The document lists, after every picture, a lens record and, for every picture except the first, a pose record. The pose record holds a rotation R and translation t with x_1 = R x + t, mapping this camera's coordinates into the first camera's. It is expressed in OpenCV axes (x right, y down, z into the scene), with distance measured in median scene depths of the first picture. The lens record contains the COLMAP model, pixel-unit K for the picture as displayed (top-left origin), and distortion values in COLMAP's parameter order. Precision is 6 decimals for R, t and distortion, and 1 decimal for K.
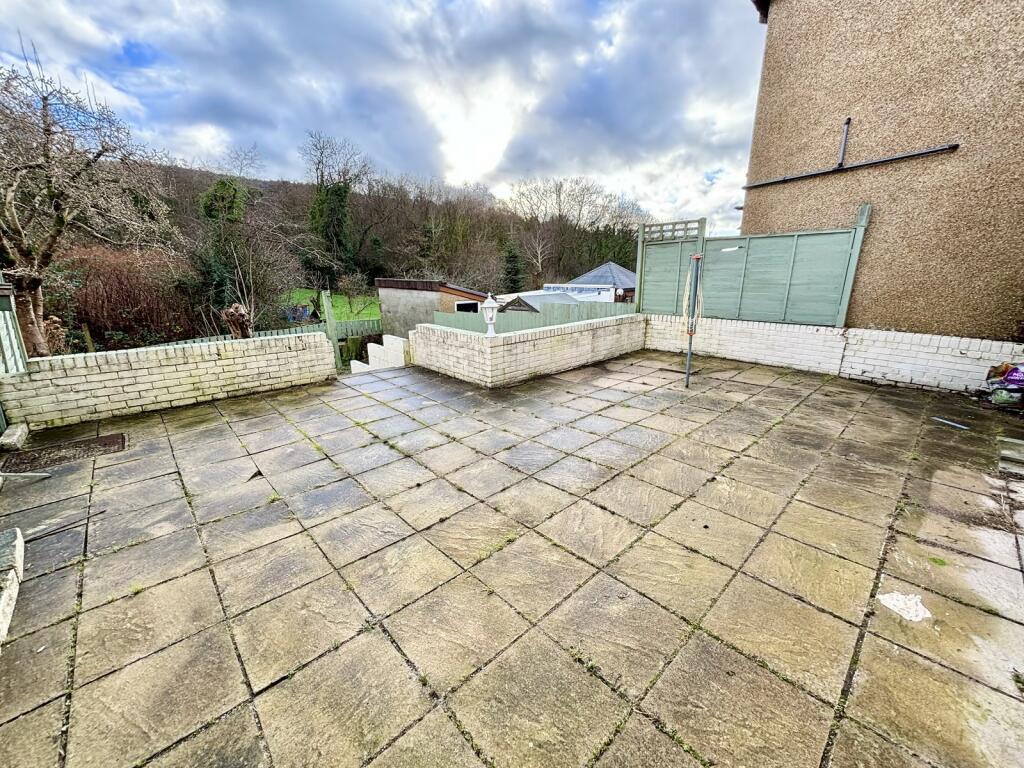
lens RADIAL K [[410.8, 0, 510.1], [0, 410.8, 382.7], [0, 0, 1]] dist [0.000247, 0.000303]
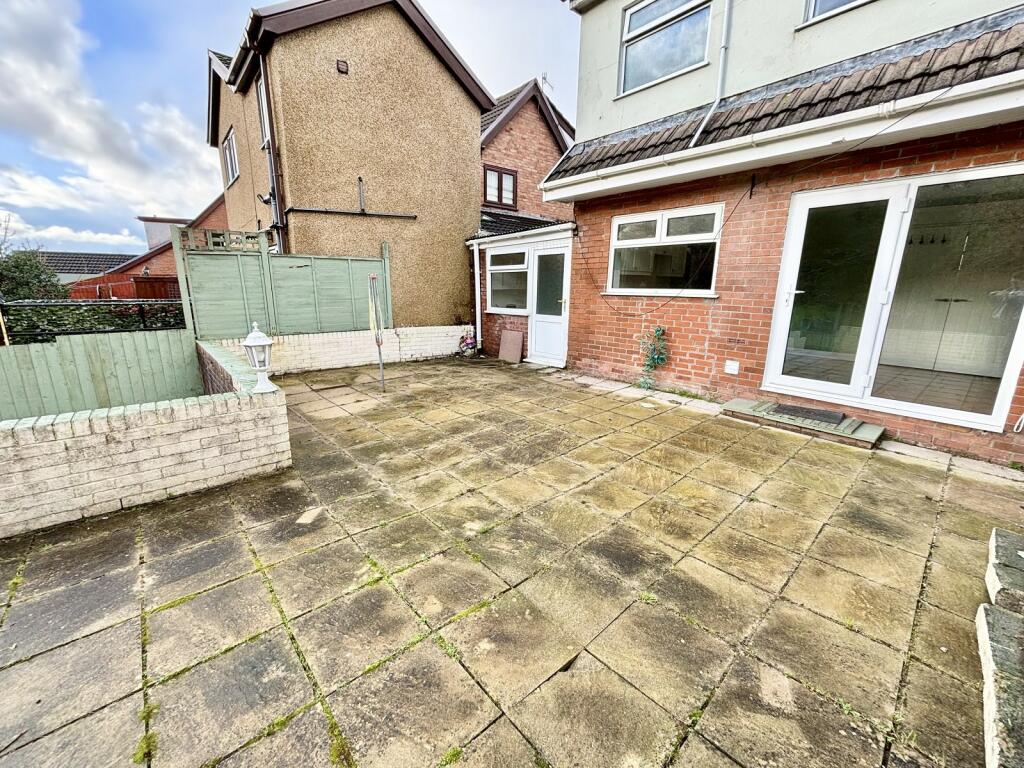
lens RADIAL K [[412.5, 0, 512.0], [0, 412.5, 384.0], [0, 0, 1]] dist [-0.003611, -0.000135]
pose [[0.016993, -0.223226, 0.974619, -0.700082], [0.253679, 0.943827, 0.211751, -0.171933], [-0.967139, 0.243642, 0.072666, 0.629946]]
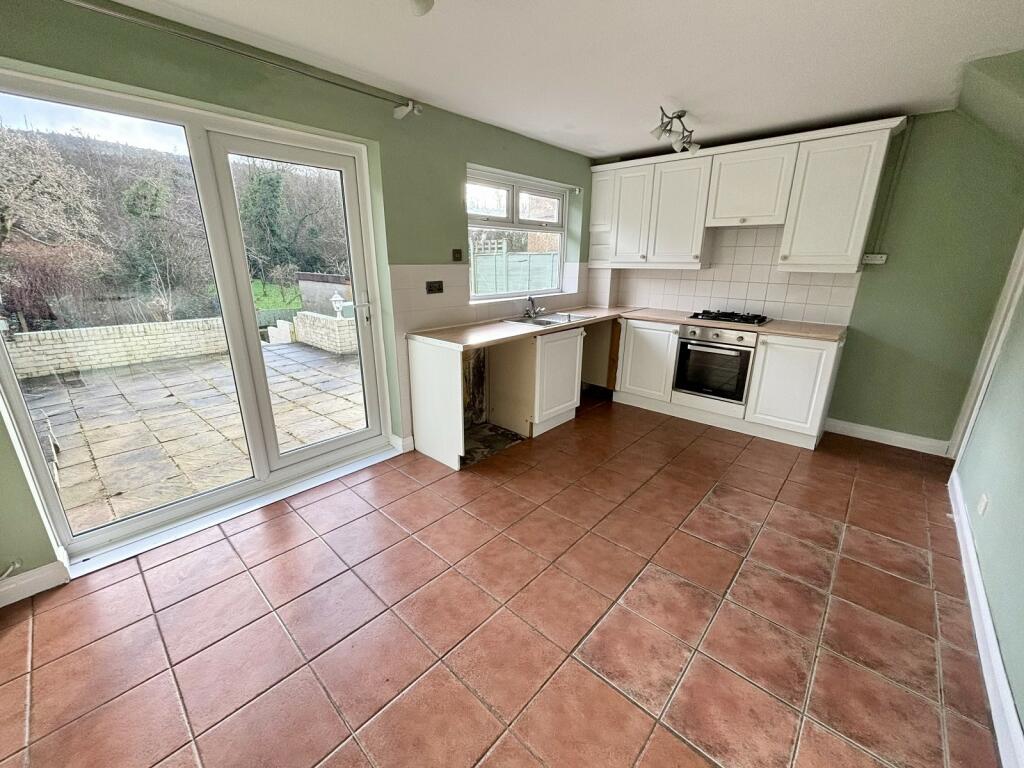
lens RADIAL K [[410.8, 0, 510.1], [0, 410.8, 382.7], [0, 0, 1]] dist [0.000247, 0.000303]
pose [[0.994469, -0.016757, 0.103685, 0.450078], [0.014123, 0.999560, 0.026087, 0.094708], [-0.104077, -0.024478, 0.994268, -0.624807]]
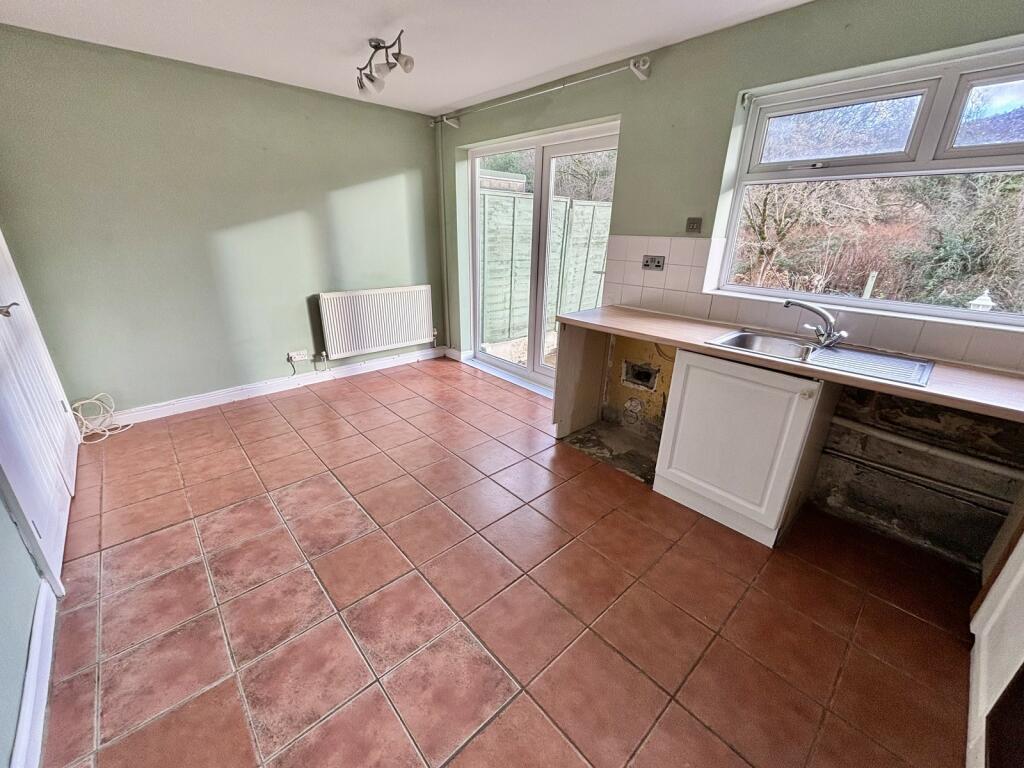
lens RADIAL K [[412.5, 0, 512.0], [0, 412.5, 384.0], [0, 0, 1]] dist [-0.003611, -0.000135]
pose [[0.013960, 0.363953, -0.931313, 0.993395], [-0.286214, 0.893886, 0.345036, -0.032913], [0.958064, 0.261738, 0.116647, -0.170751]]
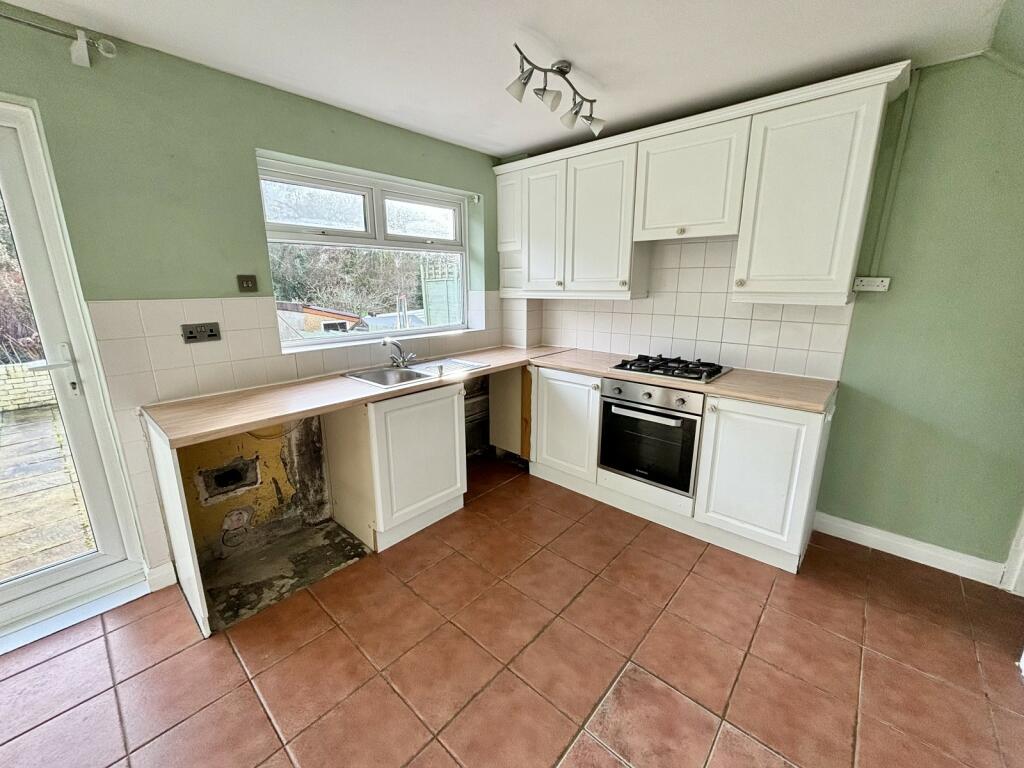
lens RADIAL K [[410.8, 0, 510.1], [0, 410.8, 382.7], [0, 0, 1]] dist [0.000247, 0.000303]
pose [[0.993588, -0.021095, 0.111074, 0.669483], [0.024520, 0.999262, -0.029556, 0.029994], [-0.110369, 0.032090, 0.993372, -0.414034]]
